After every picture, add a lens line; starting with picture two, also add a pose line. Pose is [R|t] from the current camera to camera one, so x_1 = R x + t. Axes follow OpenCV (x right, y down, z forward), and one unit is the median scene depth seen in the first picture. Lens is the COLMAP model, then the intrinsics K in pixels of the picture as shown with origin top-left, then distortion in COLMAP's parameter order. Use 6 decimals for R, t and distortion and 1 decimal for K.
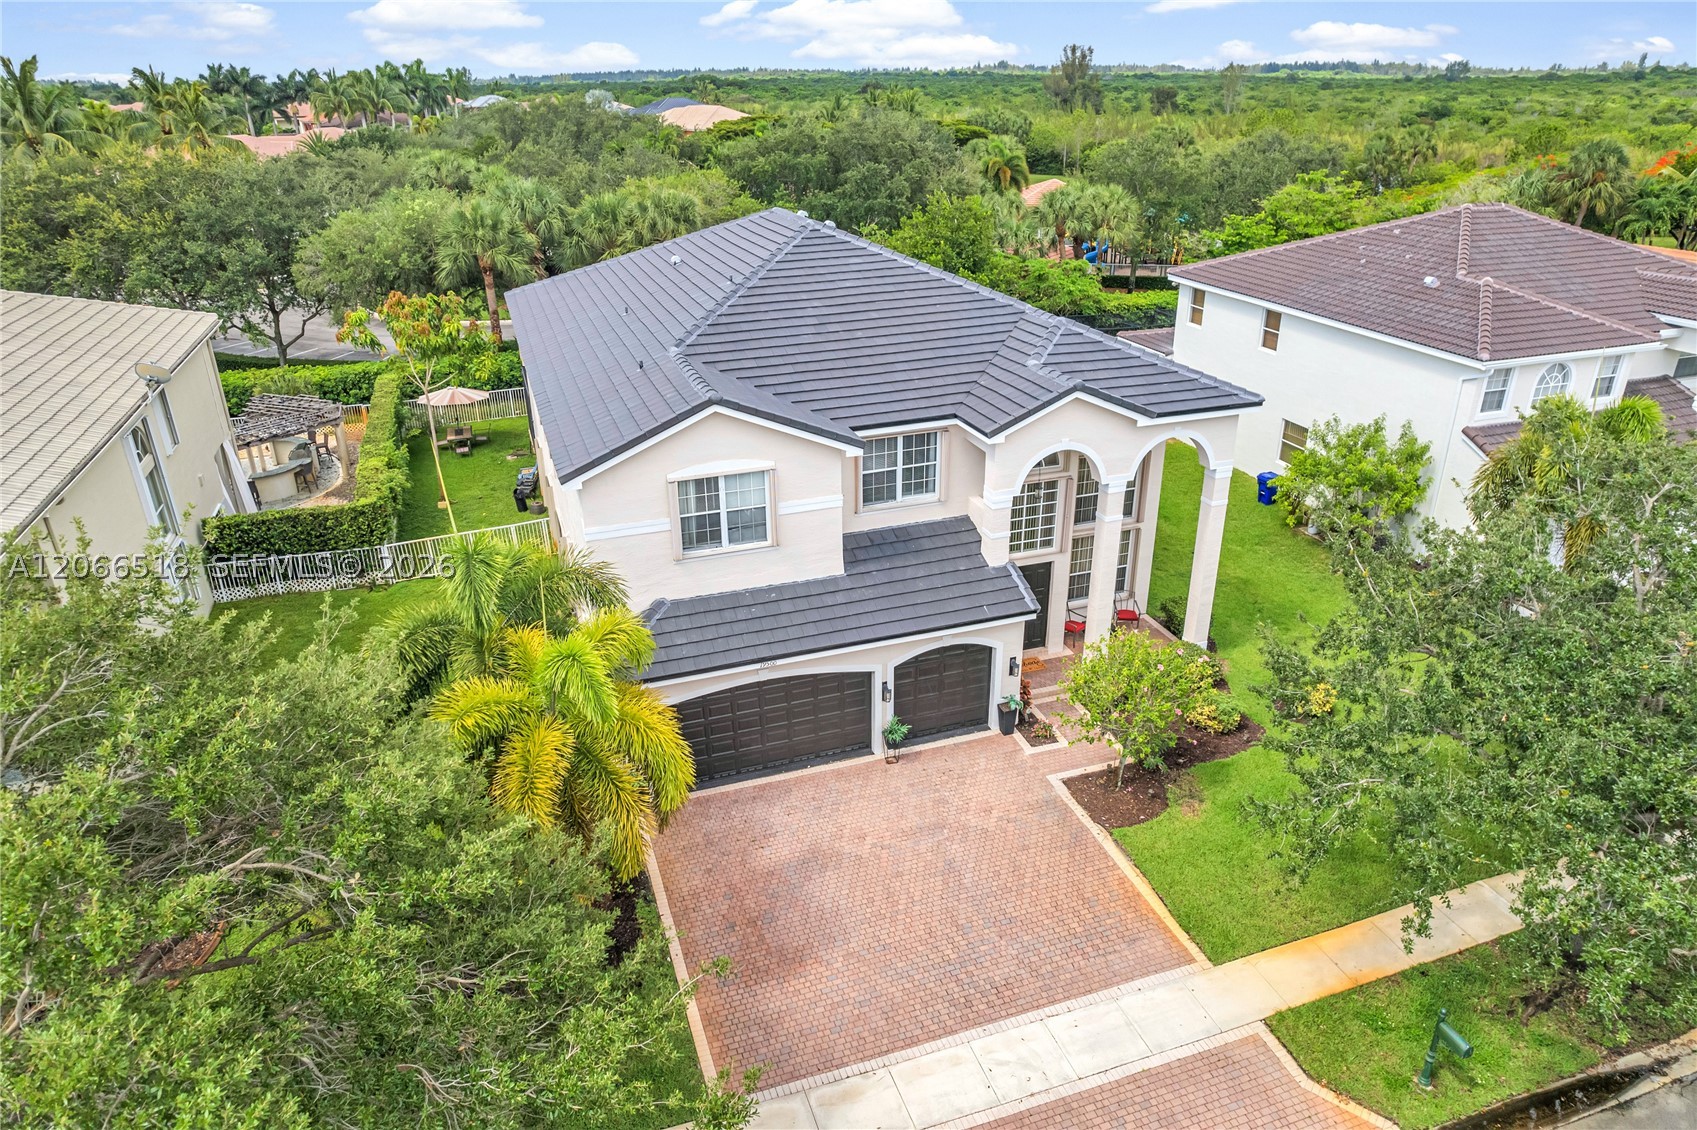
lens RADIAL K [[1072.6, 0, 848.6], [0, 1072.6, 581.9], [0, 0, 1]] dist [-0.092293, 0.072640]
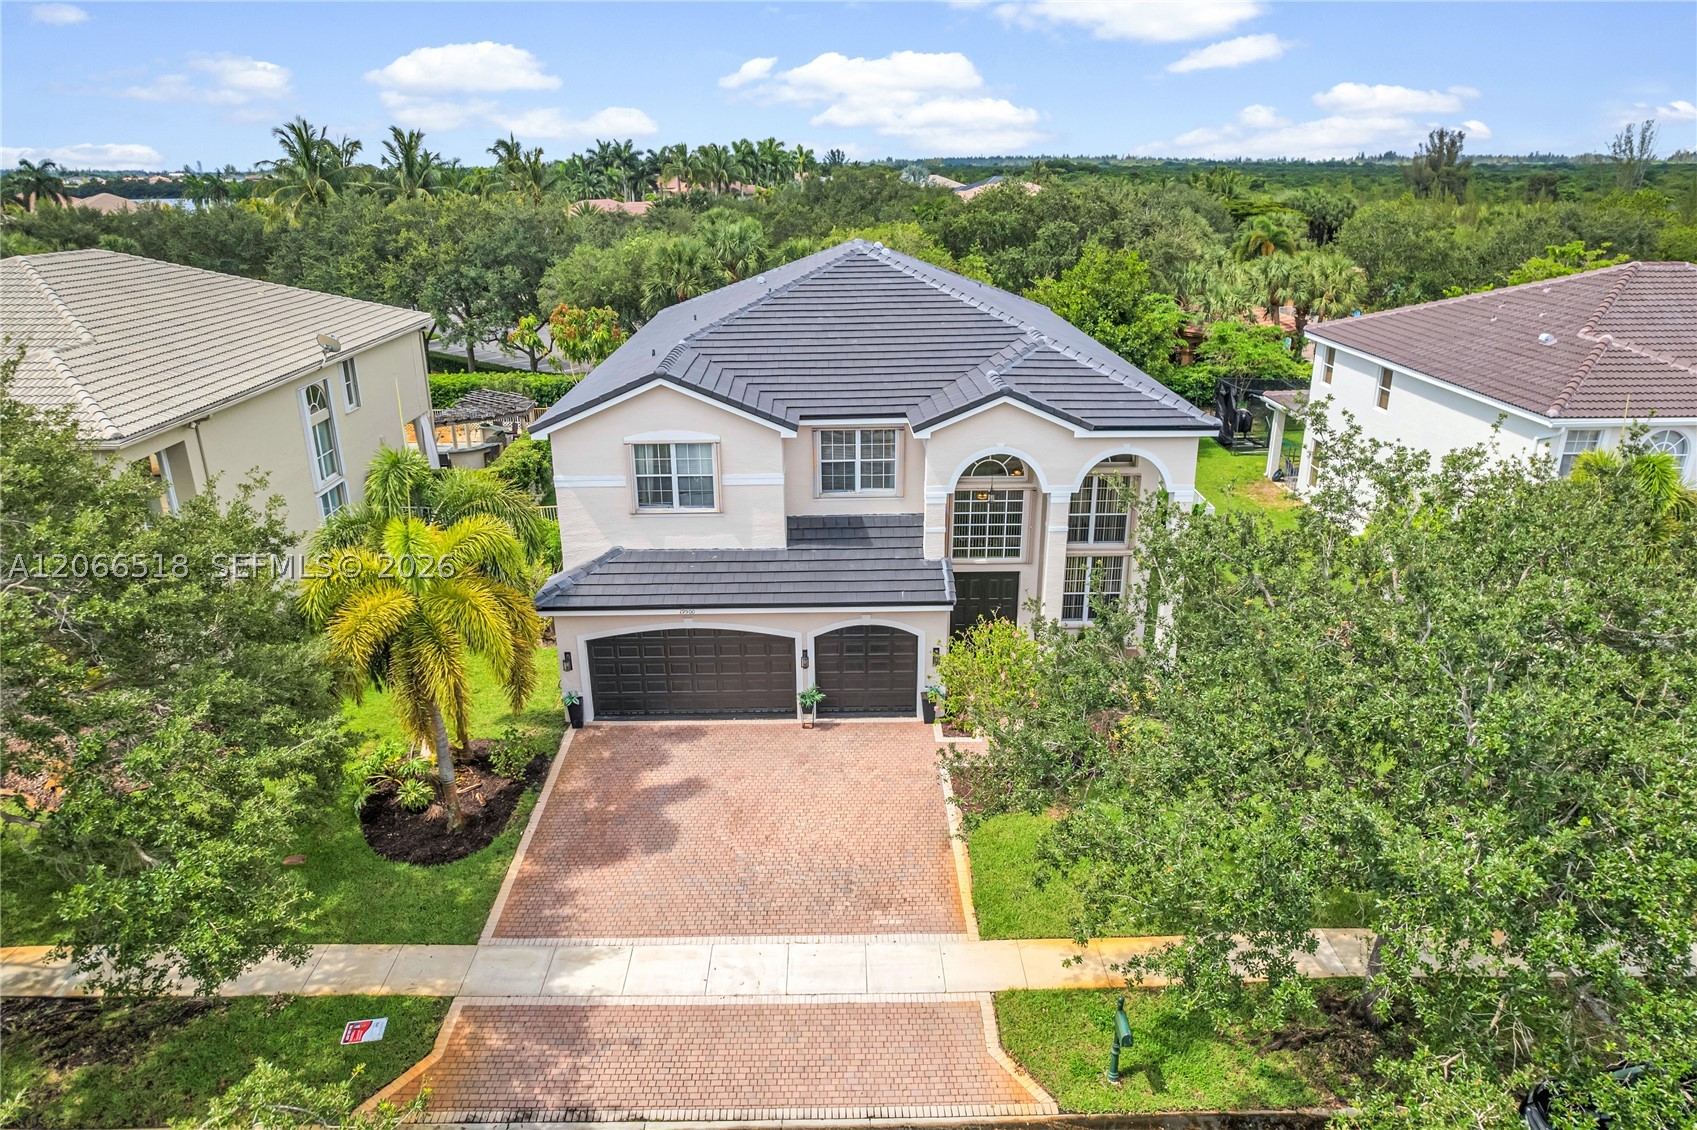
lens RADIAL K [[1072.6, 0, 848.6], [0, 1072.6, 581.9], [0, 0, 1]] dist [-0.092293, 0.072640]
pose [[0.949896, 0.116790, -0.289926, 0.368049], [-0.136830, 0.989344, -0.049766, 0.070671], [0.281024, 0.086943, 0.955754, -0.031045]]
